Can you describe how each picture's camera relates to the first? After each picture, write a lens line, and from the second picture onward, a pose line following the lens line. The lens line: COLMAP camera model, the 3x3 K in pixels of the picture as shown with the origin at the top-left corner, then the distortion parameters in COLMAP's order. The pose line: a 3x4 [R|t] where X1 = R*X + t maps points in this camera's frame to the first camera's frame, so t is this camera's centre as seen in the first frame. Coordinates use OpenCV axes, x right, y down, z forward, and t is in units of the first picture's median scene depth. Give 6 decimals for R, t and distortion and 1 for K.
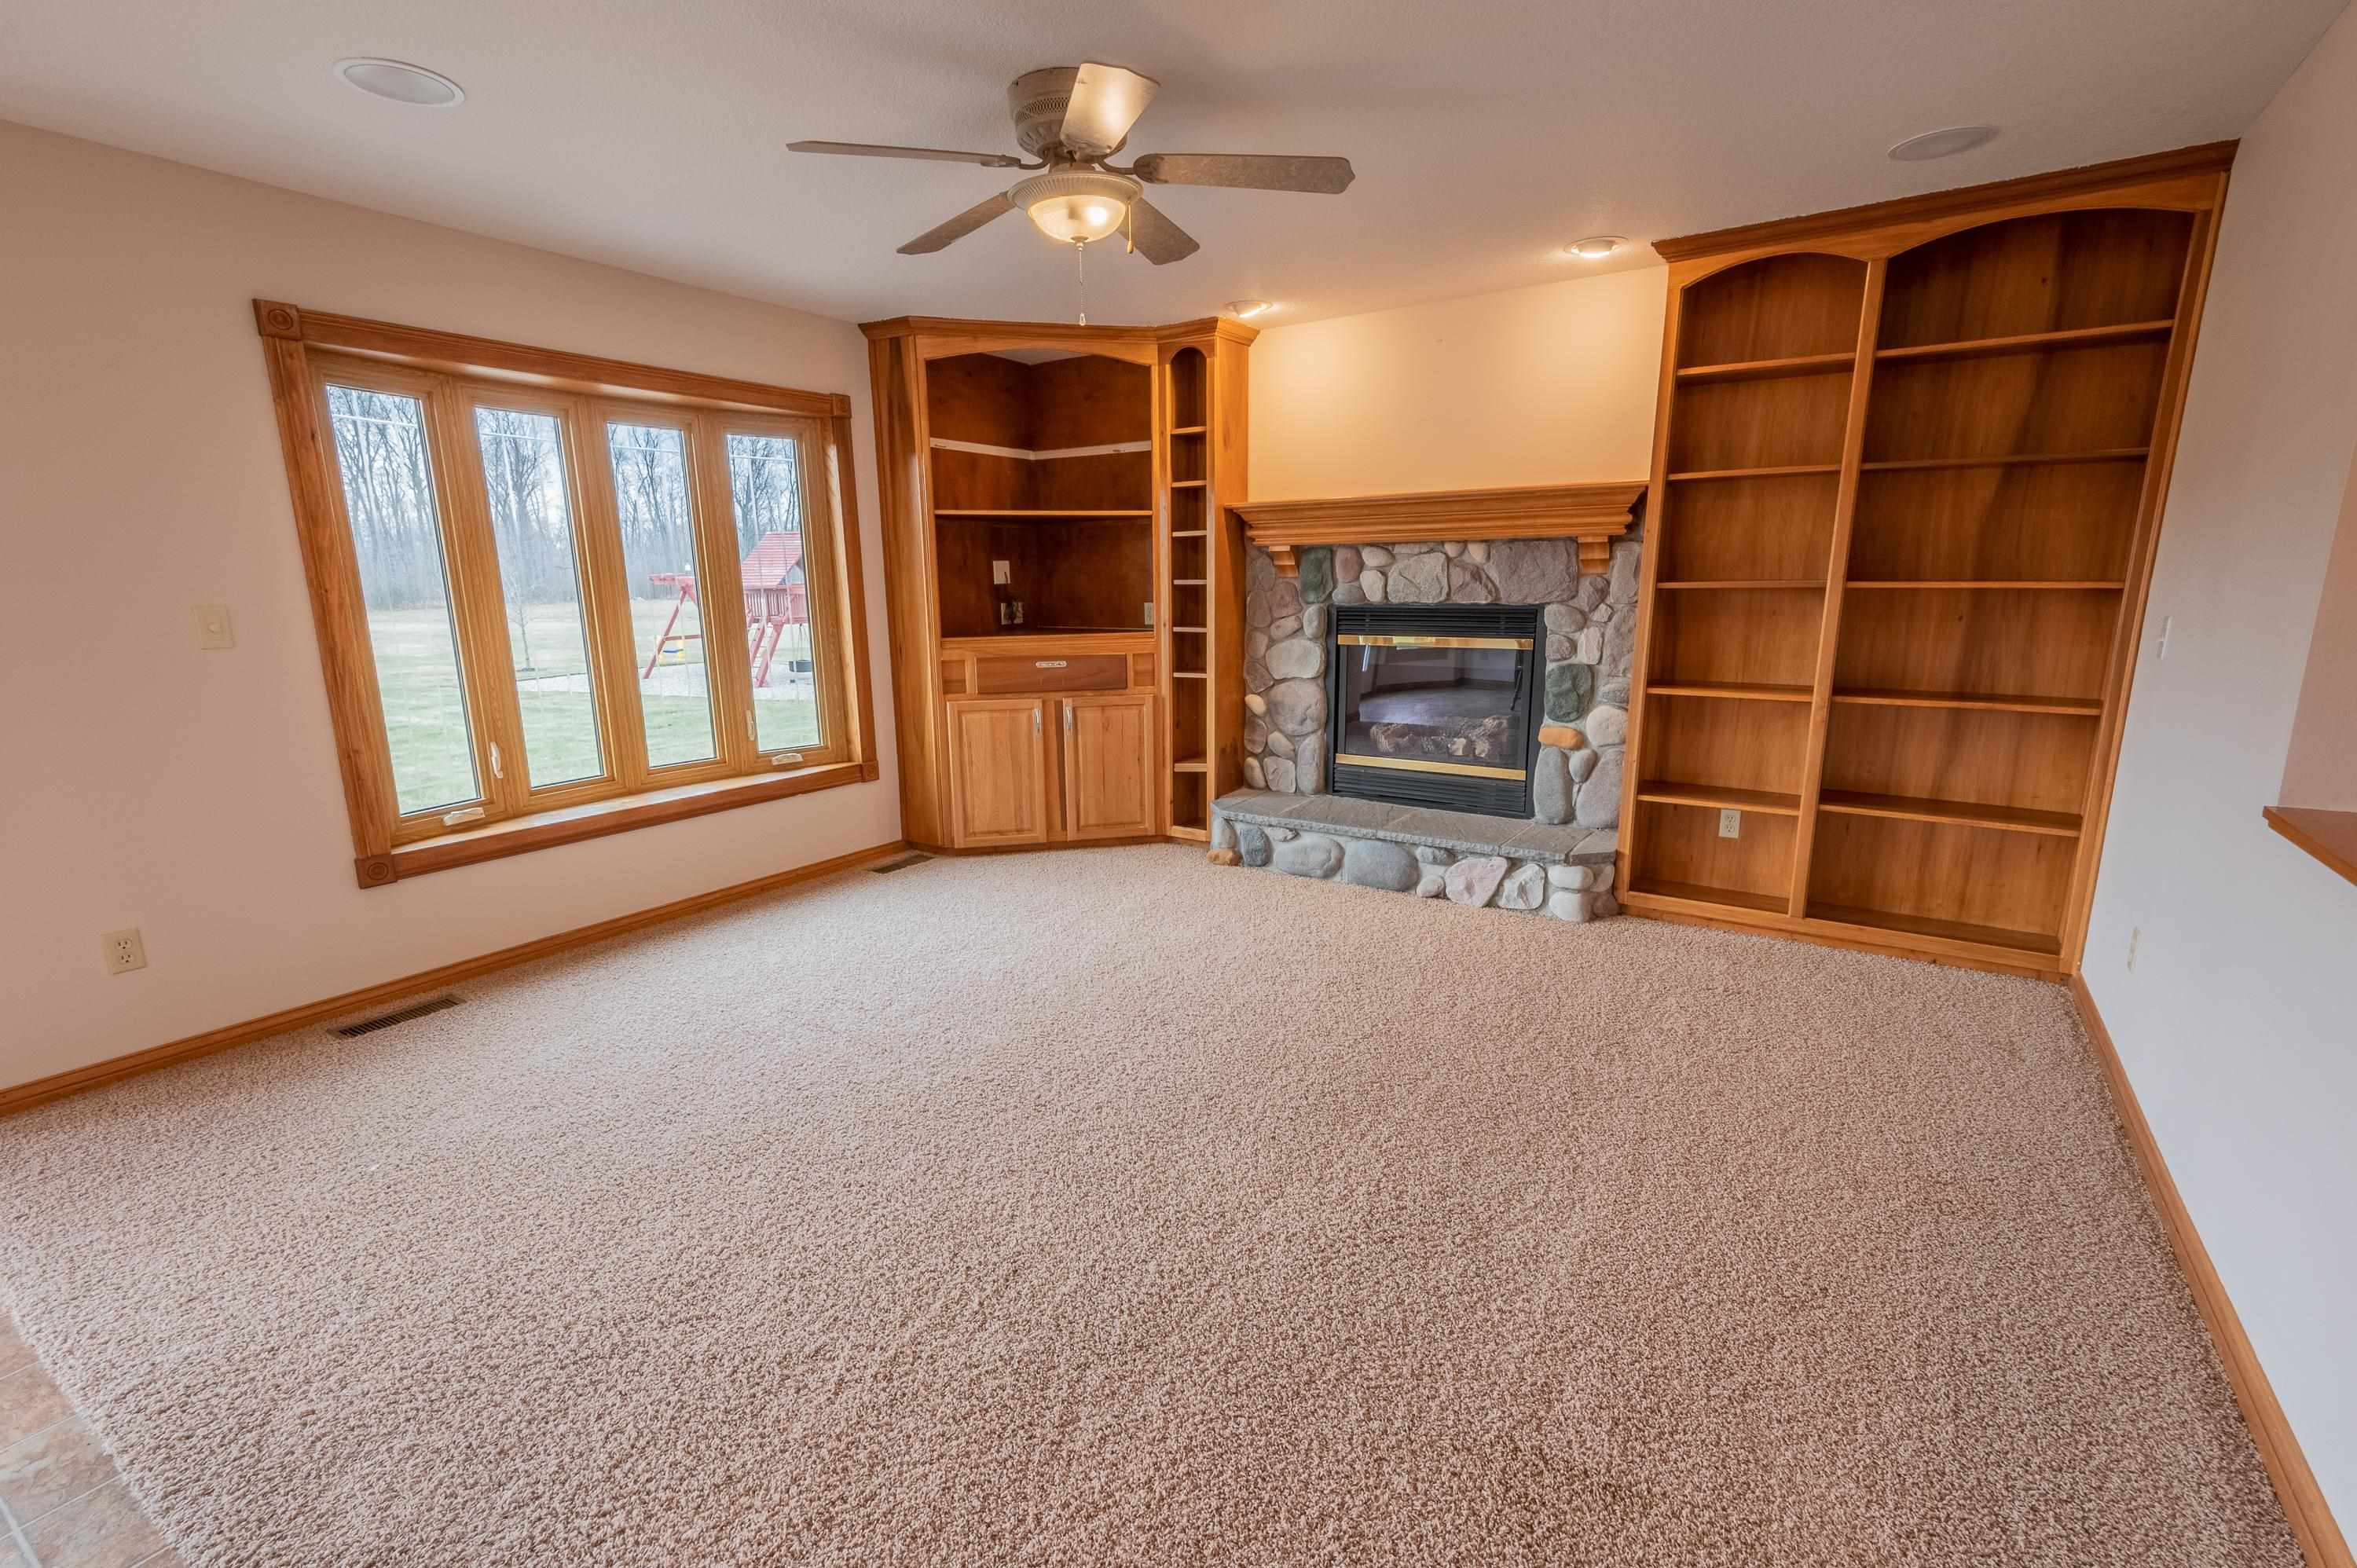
lens RADIAL K [[1062.0, 0, 1170.7], [0, 1062.0, 788.0], [0, 0, 1]] dist [0.029503, 0.000291]
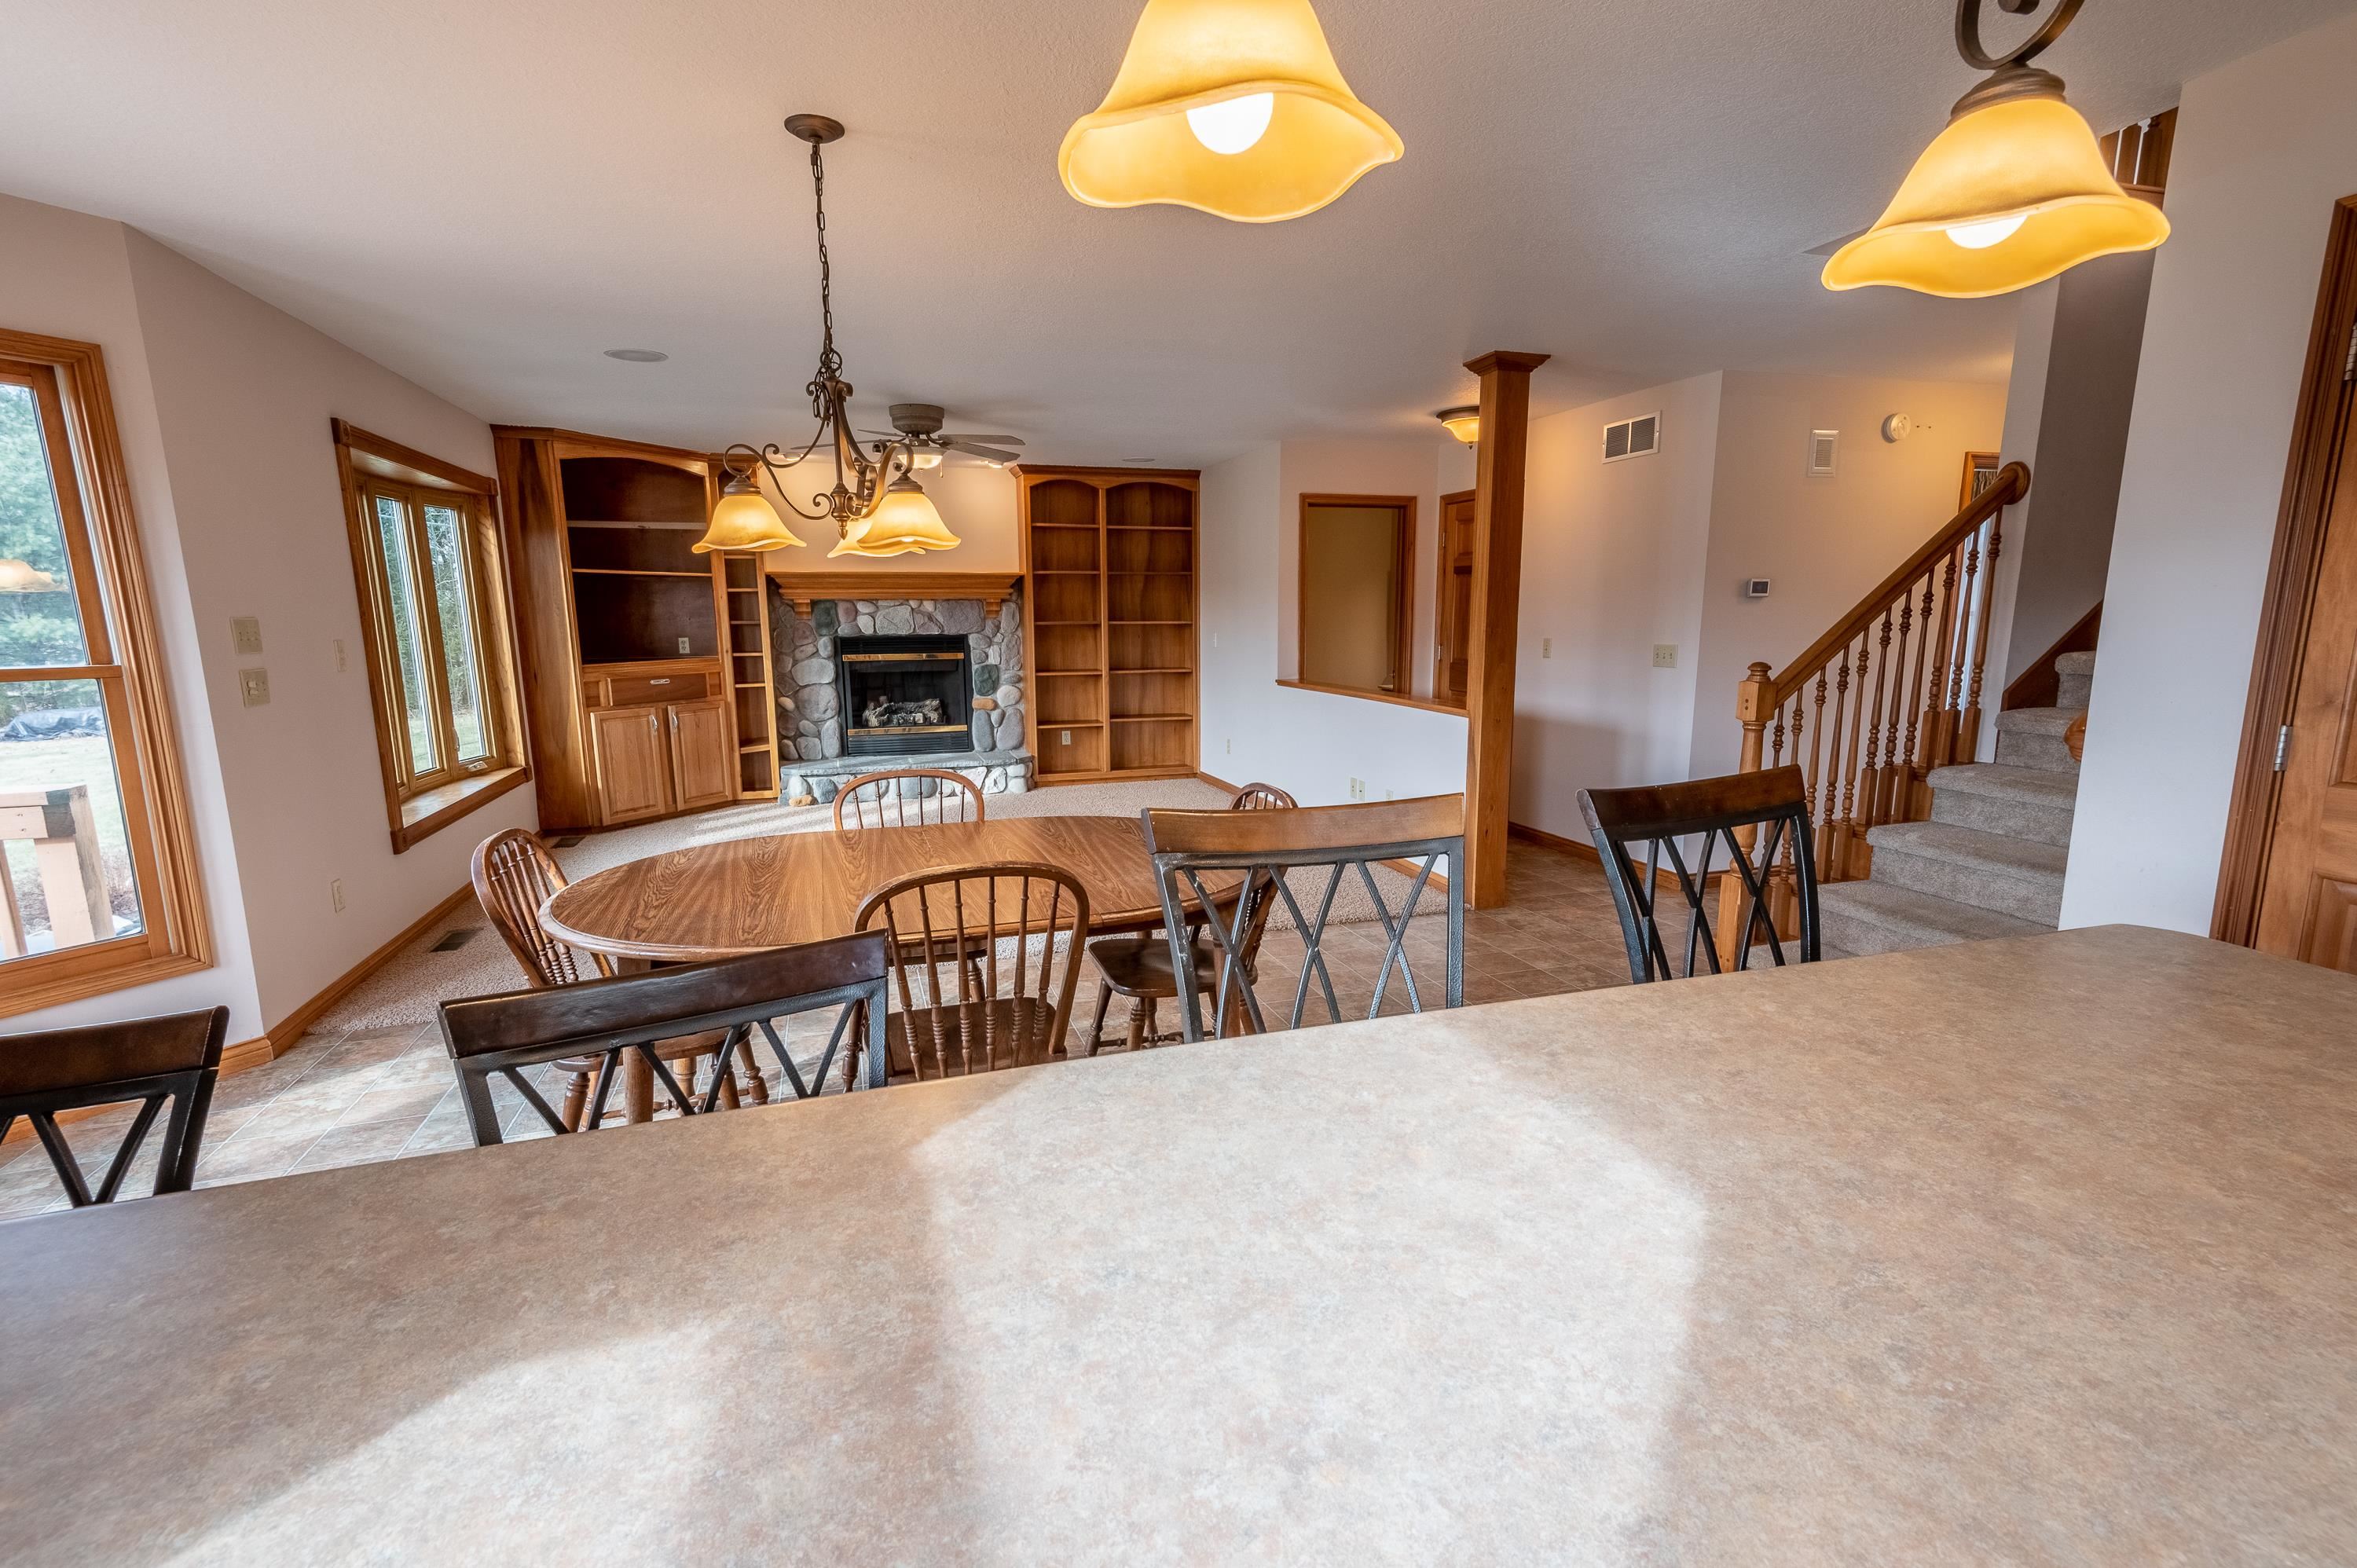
lens RADIAL K [[1062.0, 0, 1170.7], [0, 1062.0, 788.0], [0, 0, 1]] dist [0.029503, 0.000291]
pose [[0.625731, -0.122434, 0.770371, -0.884209], [0.157993, 0.987028, 0.028537, 0.095598], [-0.763871, 0.103857, 0.636957, -0.423116]]
